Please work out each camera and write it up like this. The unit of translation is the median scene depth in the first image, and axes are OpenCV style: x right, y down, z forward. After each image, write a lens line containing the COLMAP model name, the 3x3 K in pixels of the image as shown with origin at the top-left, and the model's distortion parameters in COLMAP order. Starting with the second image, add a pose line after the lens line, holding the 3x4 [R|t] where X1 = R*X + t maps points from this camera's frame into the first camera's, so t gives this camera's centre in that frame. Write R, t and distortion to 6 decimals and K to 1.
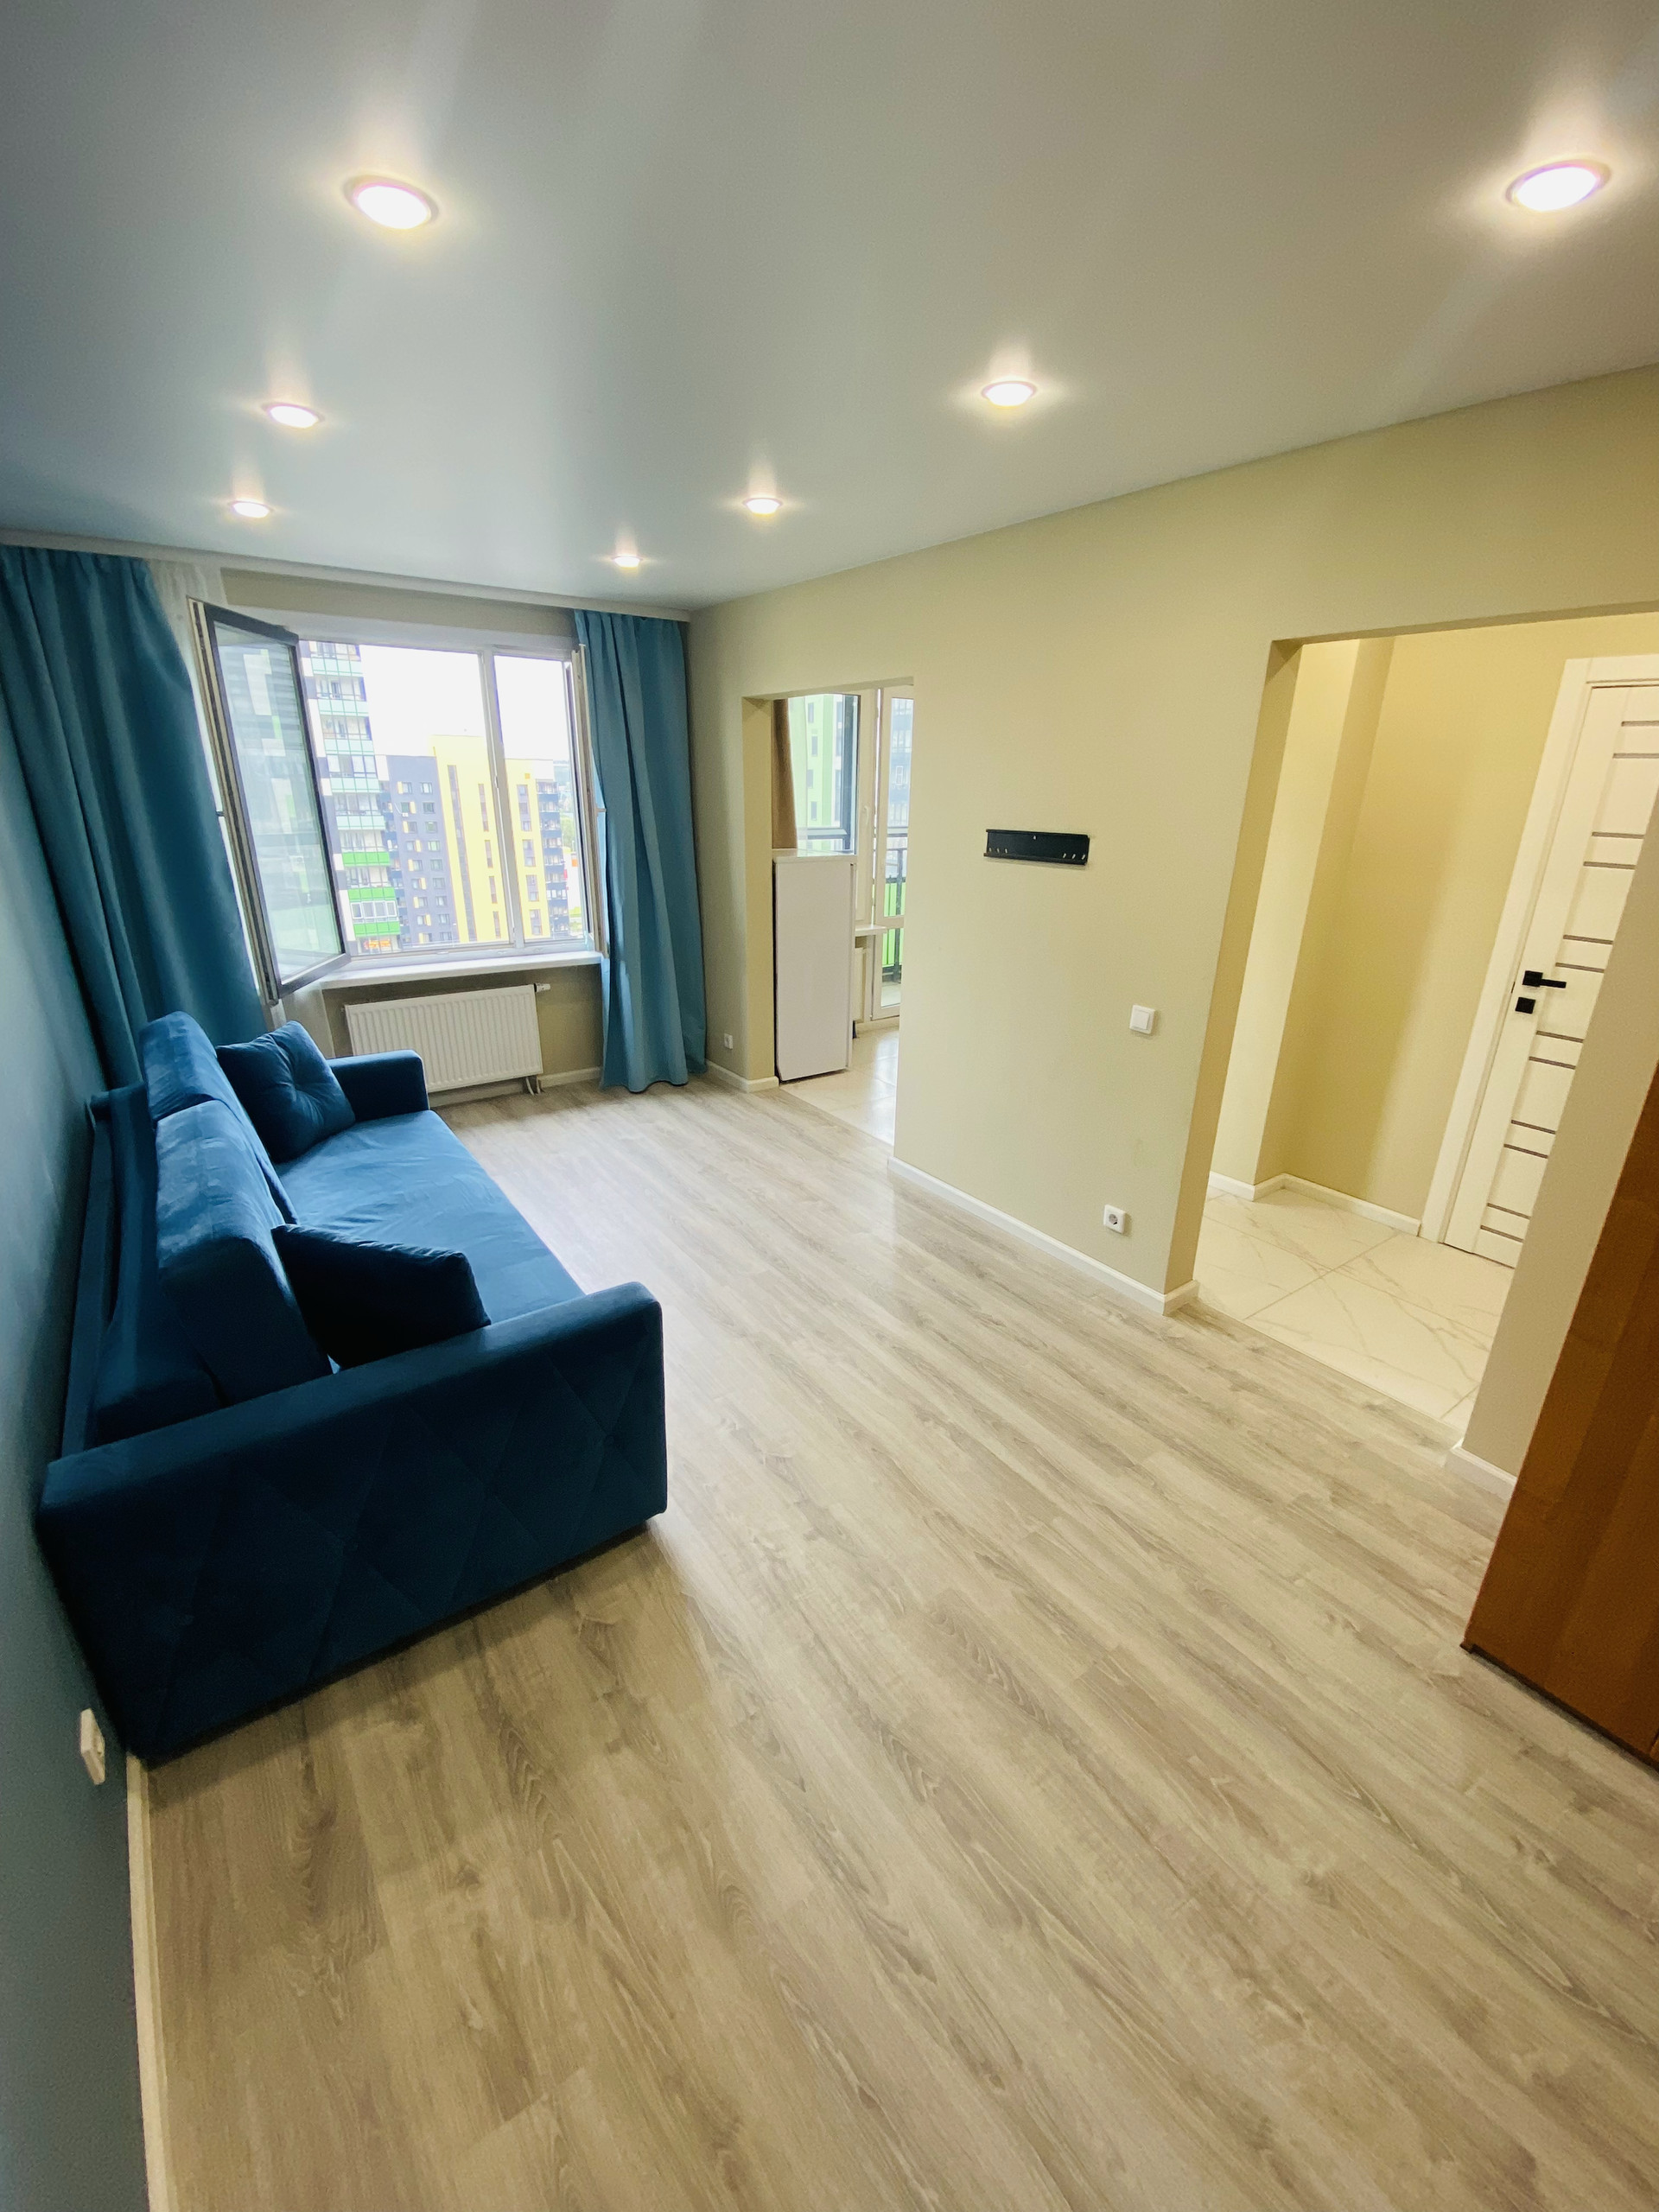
lens RADIAL K [[886.6, 0, 829.5], [0, 886.6, 1106.0], [0, 0, 1]] dist [0.060840, -0.045428]
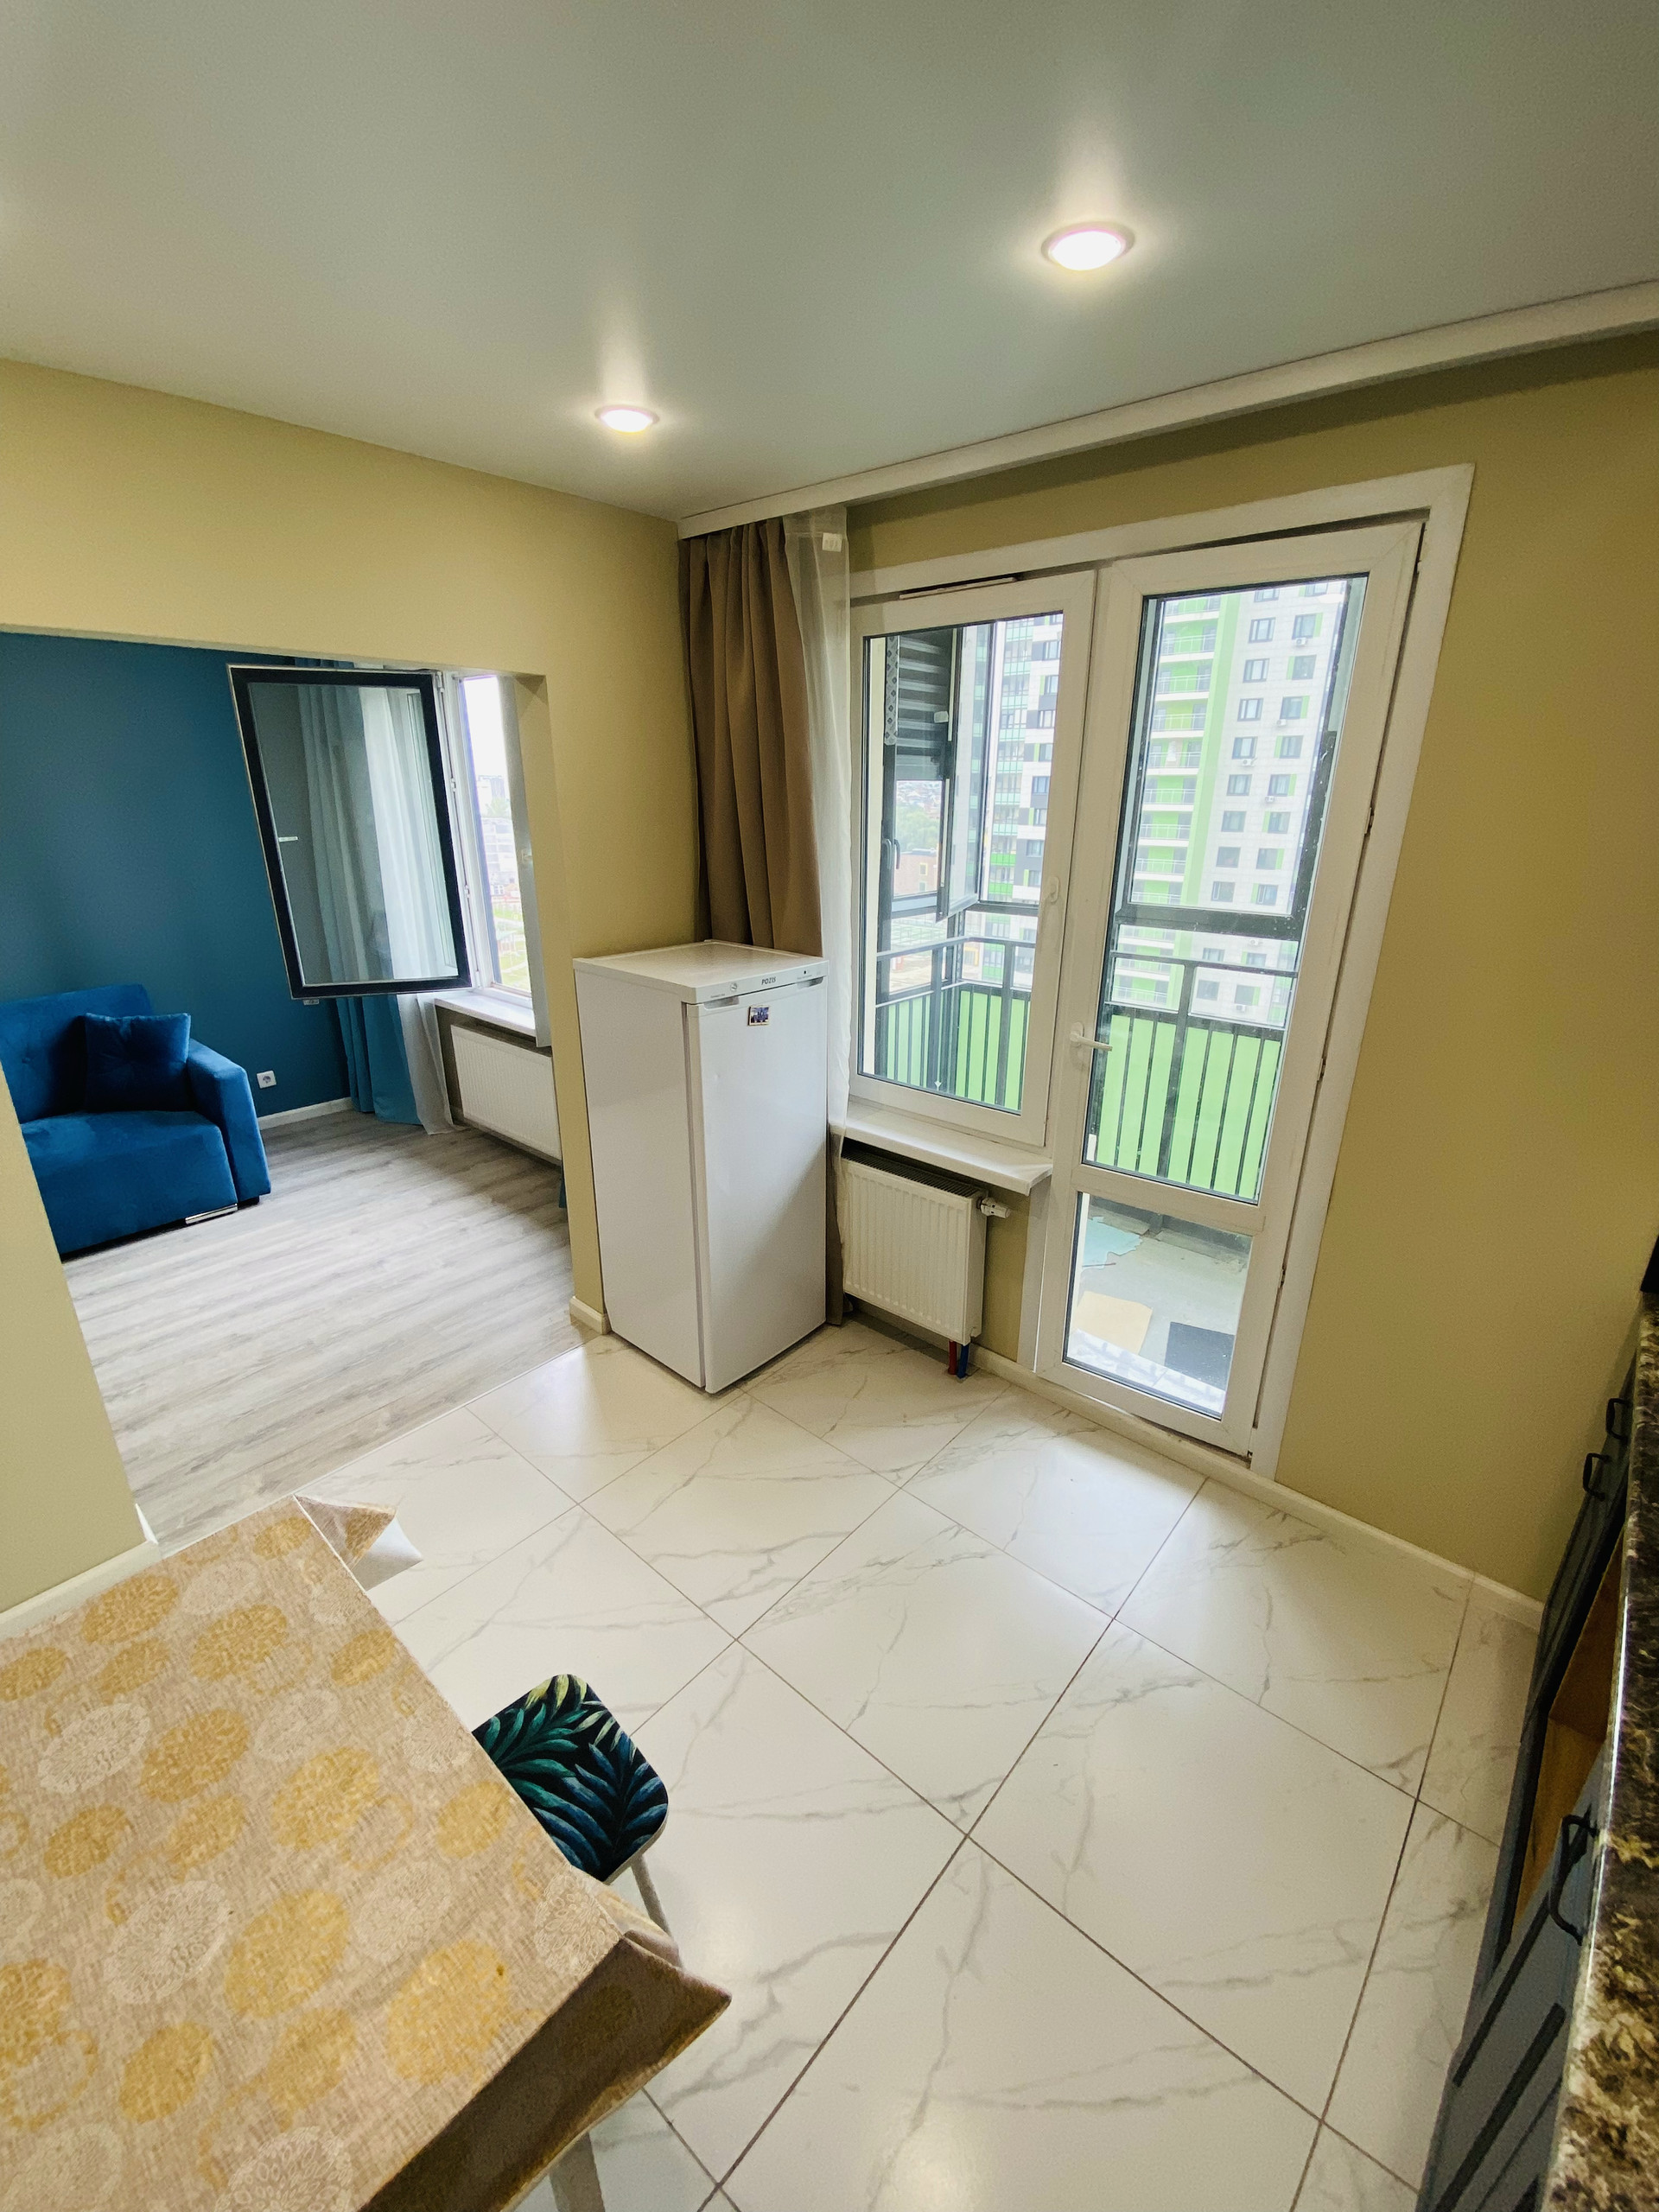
lens RADIAL K [[900.3, 0, 829.5], [0, 900.3, 1106.0], [0, 0, 1]] dist [0.000315, -0.015673]
pose [[0.232596, 0.305975, -0.923189, 0.791937], [-0.330561, 0.917585, 0.220834, -0.566899], [0.914674, 0.253805, 0.314570, 1.546288]]
